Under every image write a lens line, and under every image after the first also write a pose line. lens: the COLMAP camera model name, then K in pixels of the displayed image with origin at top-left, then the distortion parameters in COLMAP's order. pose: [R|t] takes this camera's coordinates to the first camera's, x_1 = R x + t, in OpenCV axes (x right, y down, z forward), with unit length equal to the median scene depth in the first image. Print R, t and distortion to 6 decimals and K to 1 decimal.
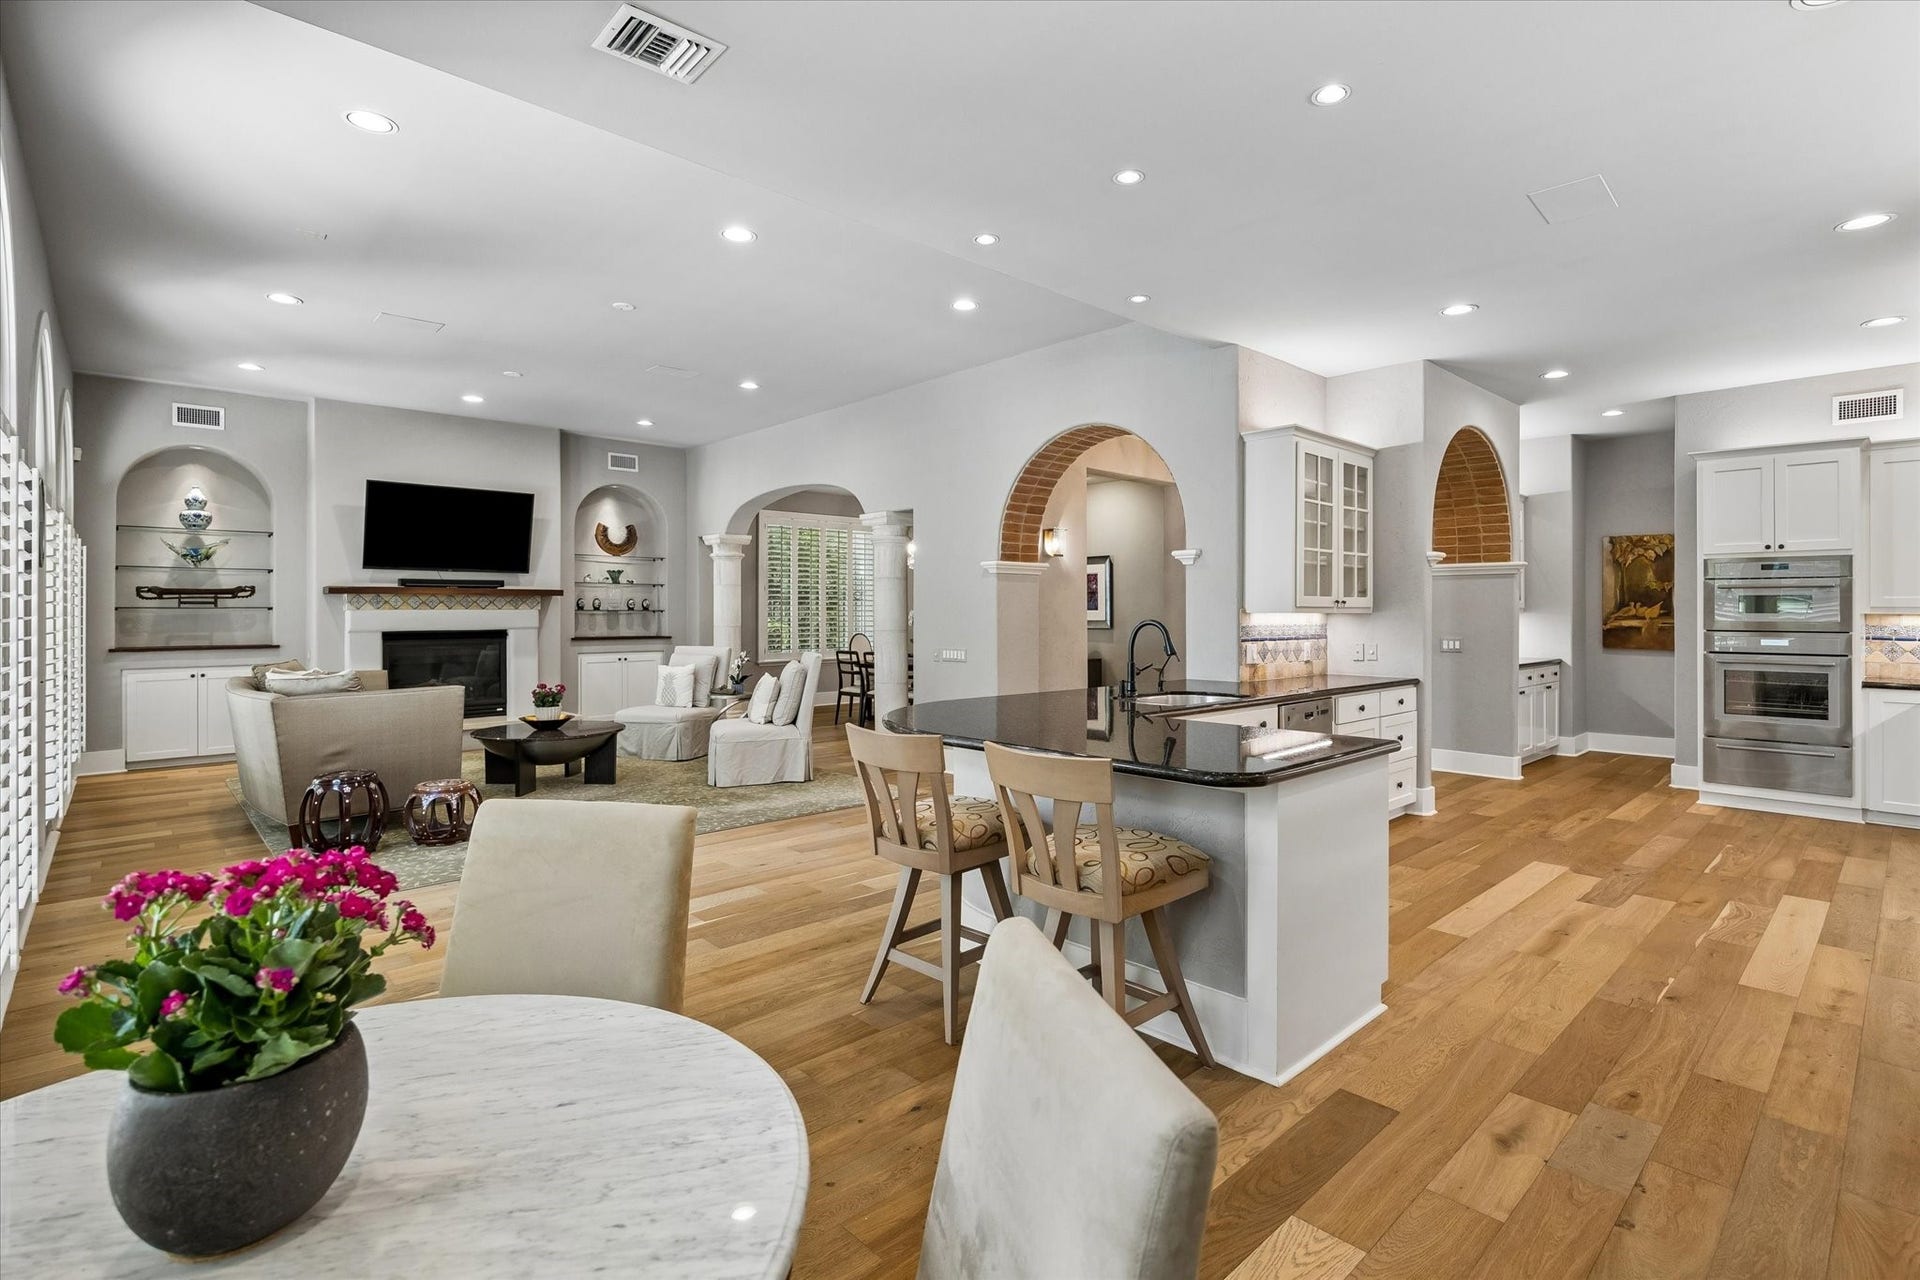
lens RADIAL K [[888.4, 0, 983.8], [0, 888.4, 603.6], [0, 0, 1]] dist [-0.001001, -0.001160]
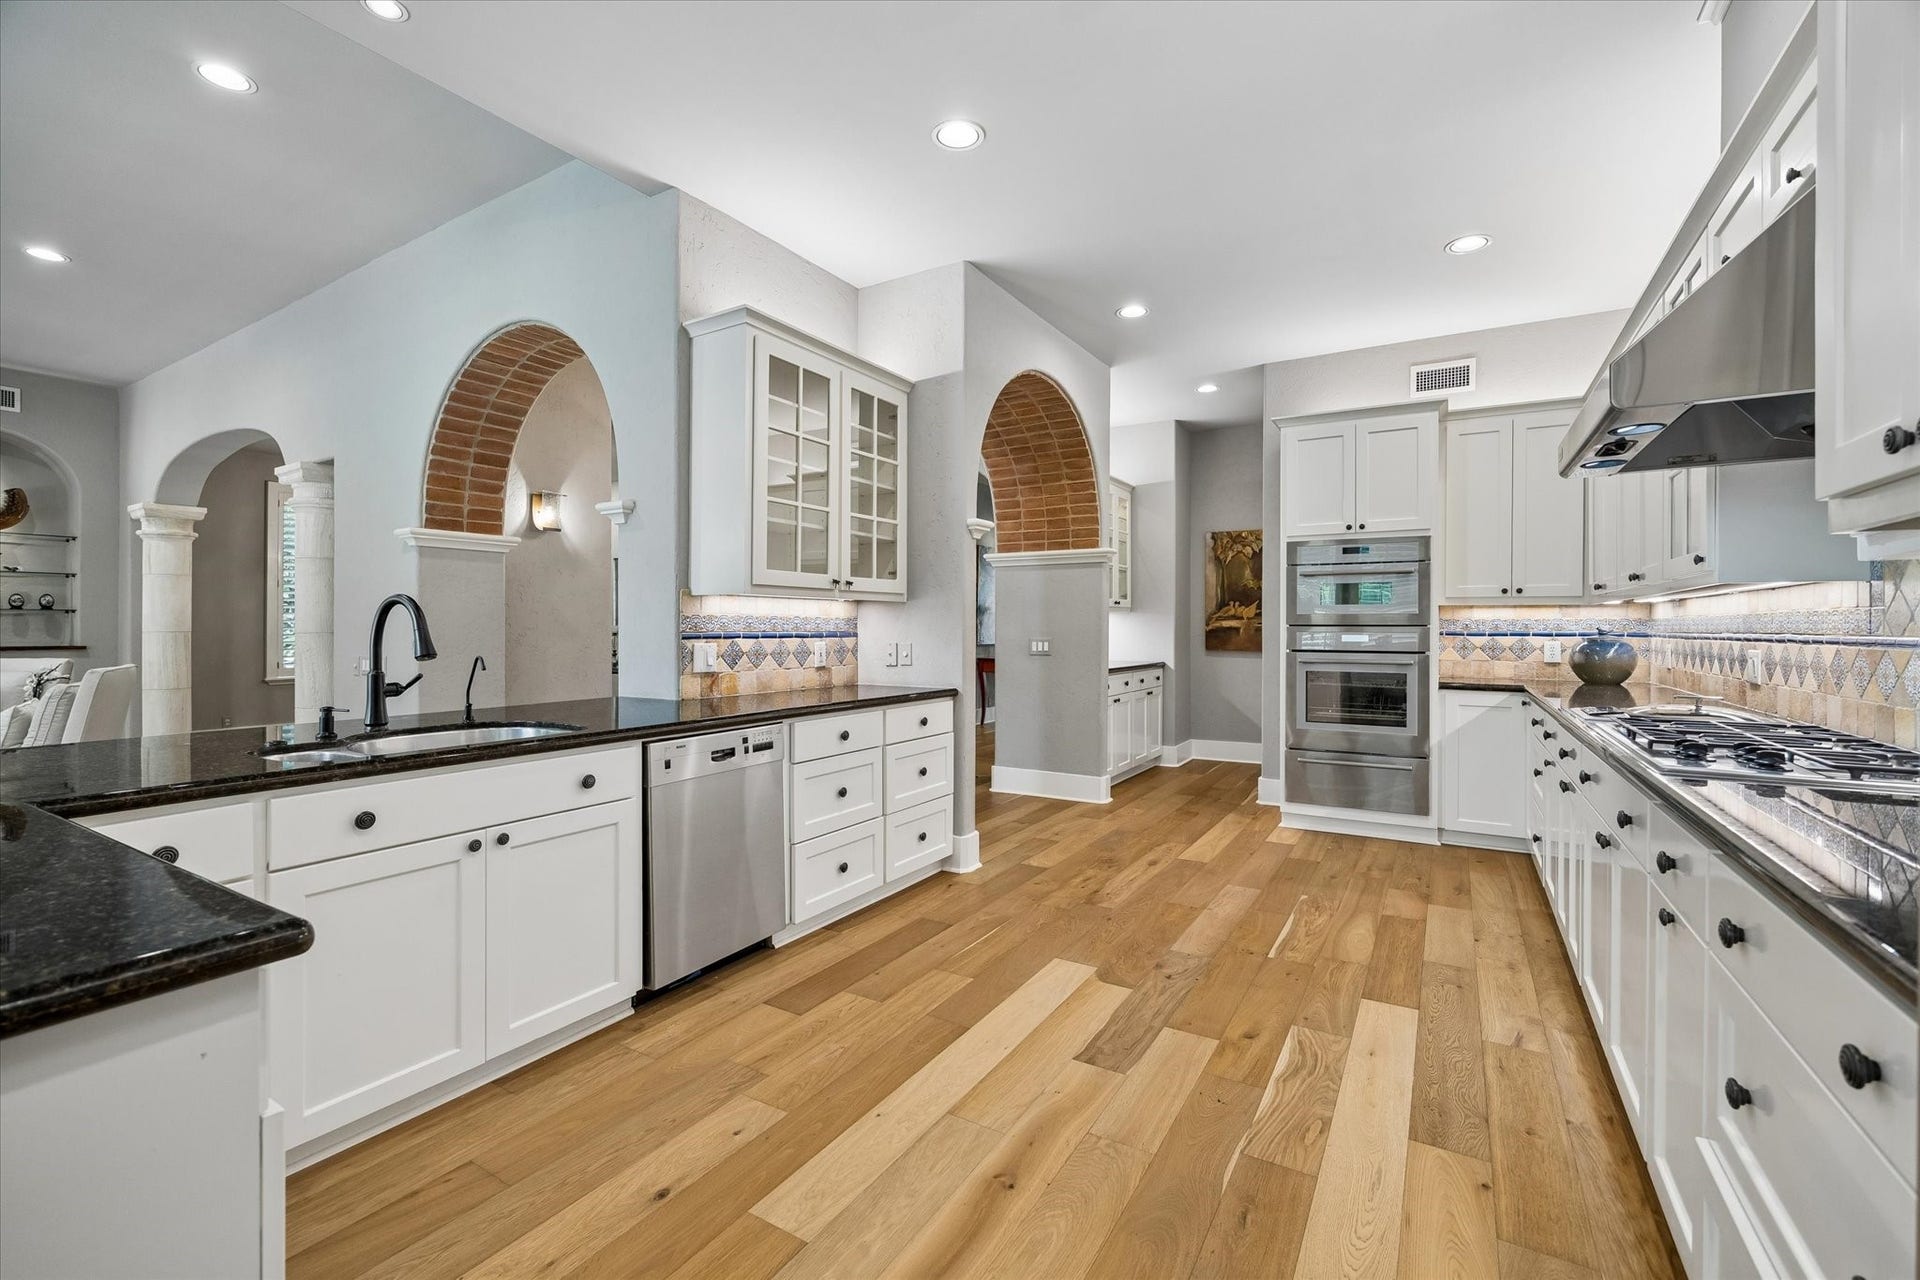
lens RADIAL K [[805.9, 0, 960.5], [0, 805.9, 626.1], [0, 0, 1]] dist [-0.016806, 0.000950]
pose [[0.964073, -0.000061, 0.265637, 0.225676], [-0.002023, 0.999969, 0.007574, 0.019282], [-0.265630, -0.007839, 0.964043, 0.251174]]
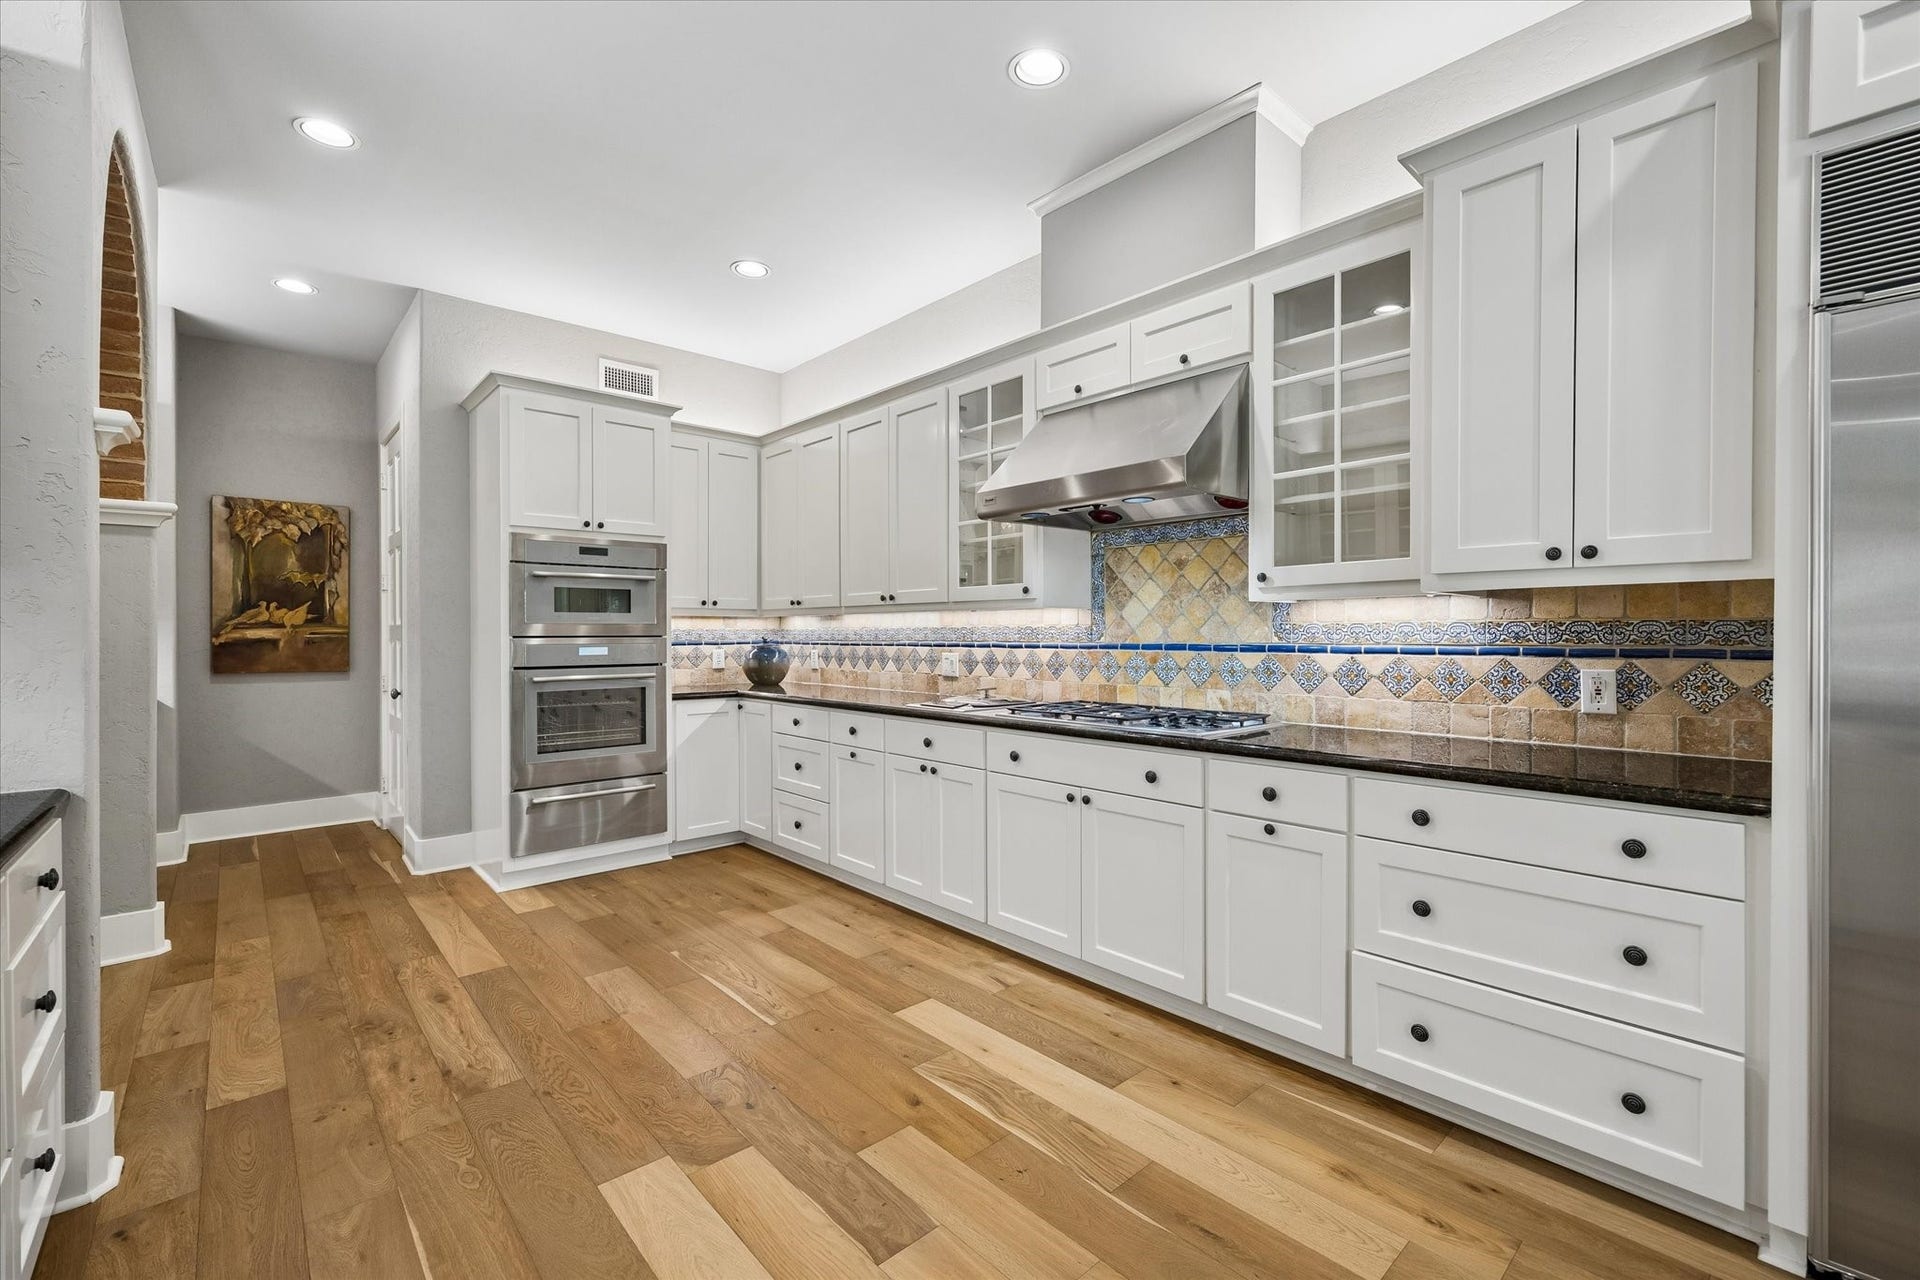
lens RADIAL K [[805.9, 0, 972.5], [0, 805.9, 651.6], [0, 0, 1]] dist [-0.016806, 0.000950]
pose [[0.009187, -0.027148, 0.999589, 0.148396], [-0.007236, 0.999603, 0.027214, 0.016009], [-0.999932, -0.007483, 0.008987, 0.478933]]
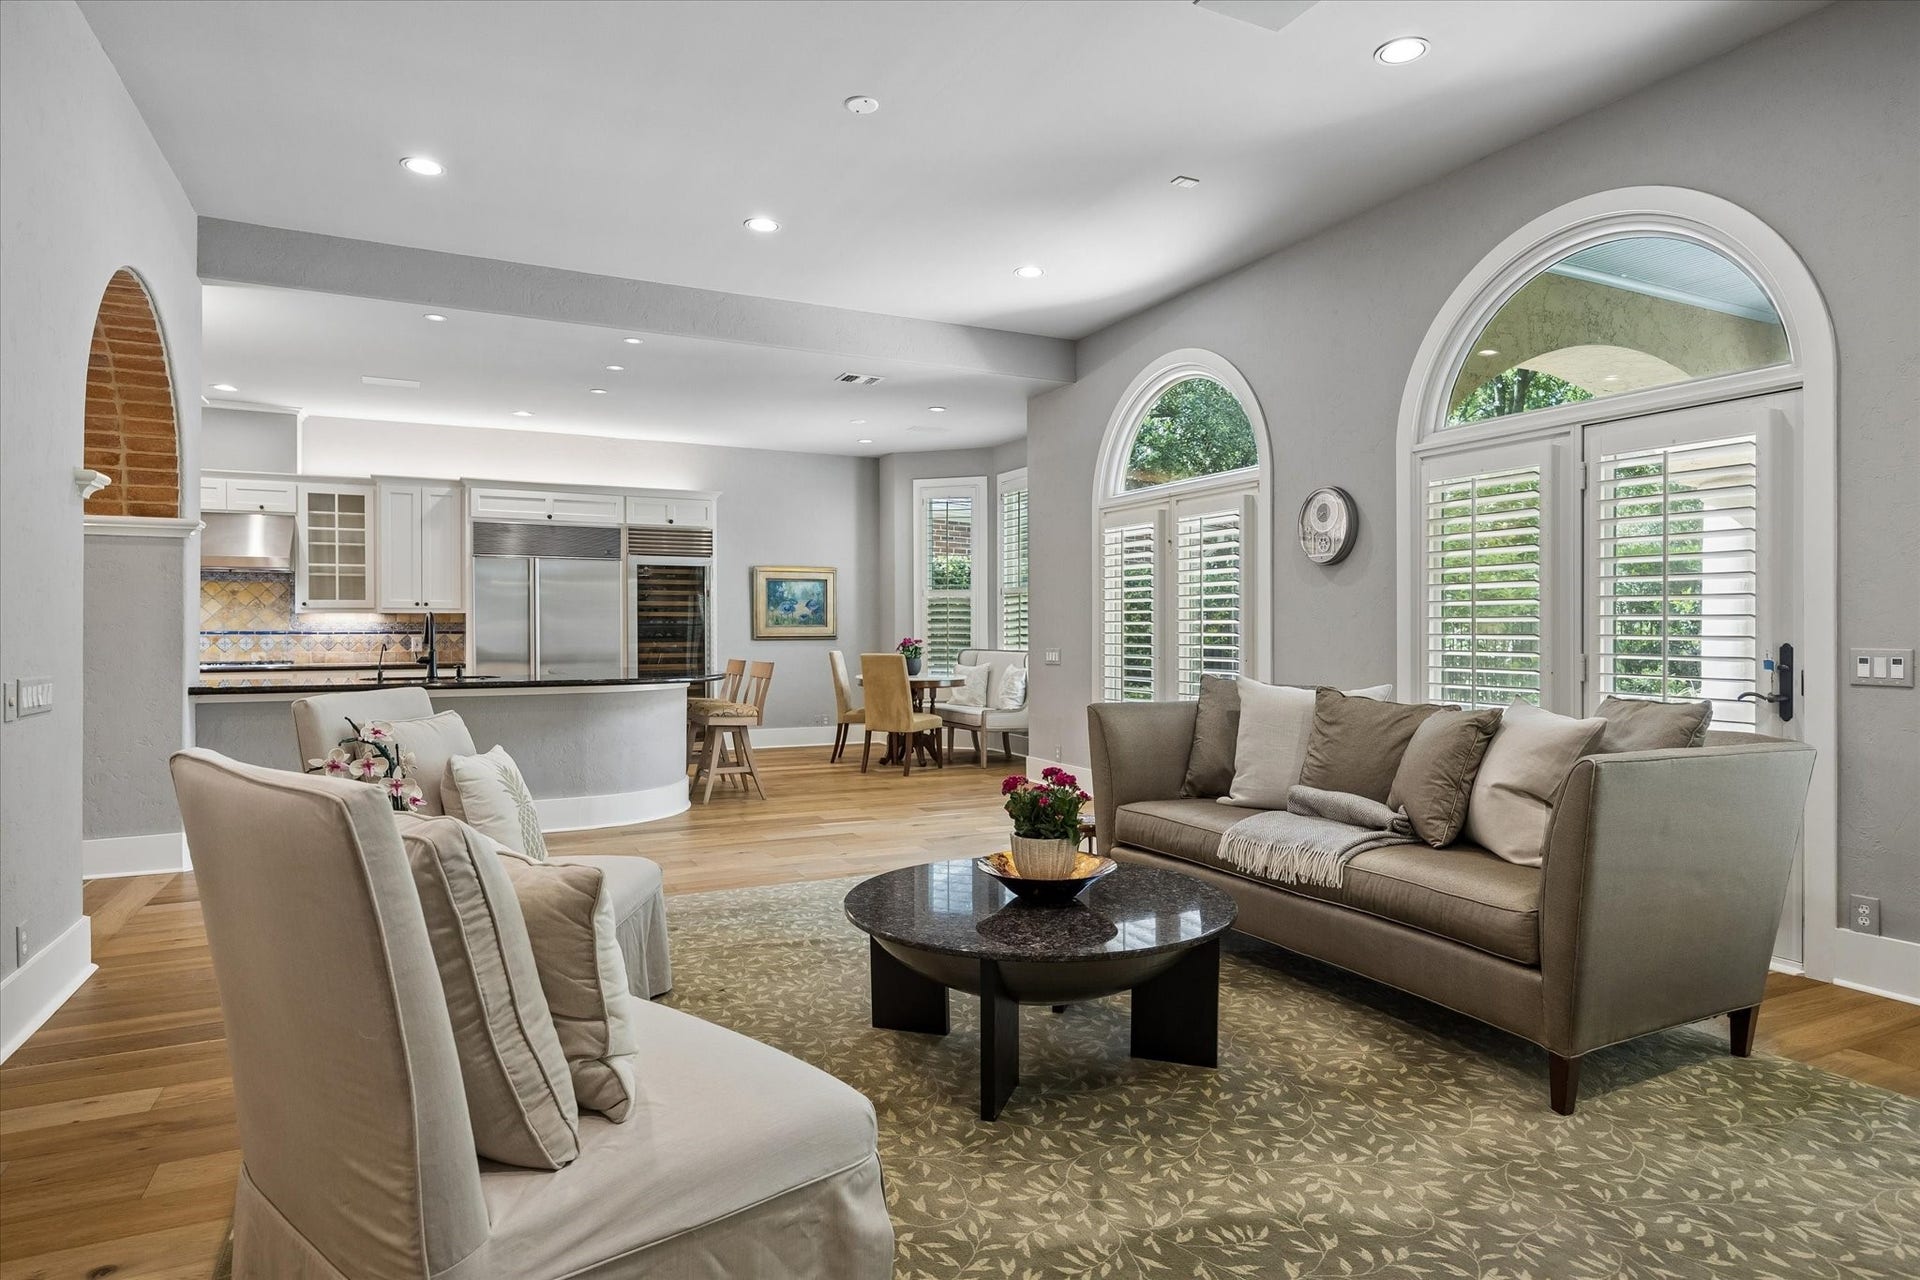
lens RADIAL K [[1126.4, 0, 956.9], [0, 1126.4, 633.5], [0, 0, 1]] dist [-0.002541, -0.002858]
pose [[-0.961653, -0.000559, 0.274268, -0.462743], [-0.003236, 0.999951, -0.009310, 0.032601], [-0.274250, -0.009841, -0.961608, 1.263143]]
